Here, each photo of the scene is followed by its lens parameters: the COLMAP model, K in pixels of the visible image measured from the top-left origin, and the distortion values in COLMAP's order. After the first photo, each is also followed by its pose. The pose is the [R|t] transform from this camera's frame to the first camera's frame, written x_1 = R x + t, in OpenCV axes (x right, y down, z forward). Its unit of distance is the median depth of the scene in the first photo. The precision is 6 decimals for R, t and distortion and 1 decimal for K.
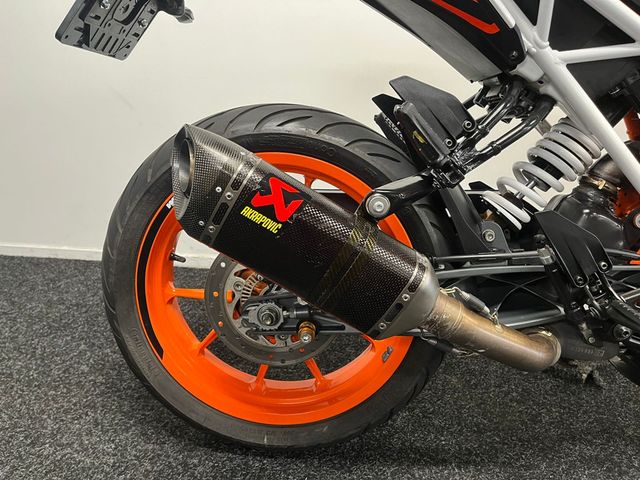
lens RADIAL K [[484.4, 0, 320.0], [0, 484.4, 240.0], [0, 0, 1]] dist [0.065060, -0.076704]
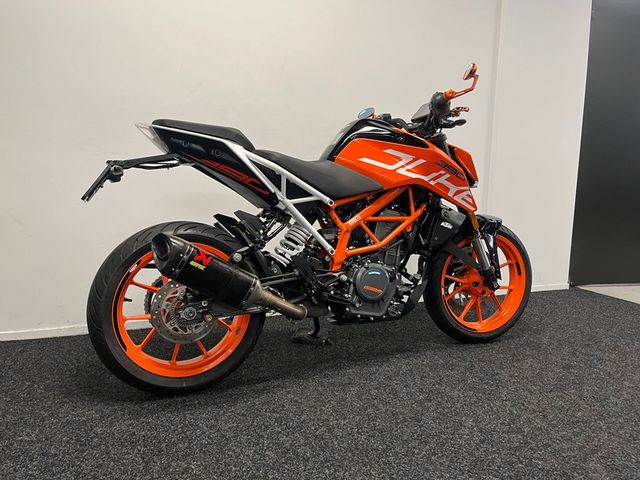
lens RADIAL K [[484.4, 0, 320.0], [0, 484.4, 240.0], [0, 0, 1]] dist [0.065060, -0.076704]
pose [[0.884700, -0.066782, 0.461352, -0.586988], [0.153883, 0.976045, -0.153805, 0.263755], [-0.440028, 0.207066, 0.873784, -1.301995]]
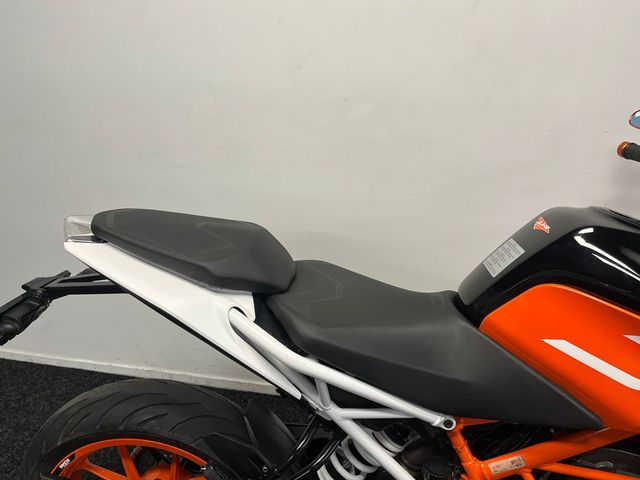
lens RADIAL K [[484.4, 0, 320.0], [0, 484.4, 240.0], [0, 0, 1]] dist [0.065060, -0.076704]
pose [[0.998473, 0.018558, -0.052038, 0.435244], [-0.014586, 0.997024, 0.075700, -0.807630], [0.053288, -0.074826, 0.995772, -0.186673]]
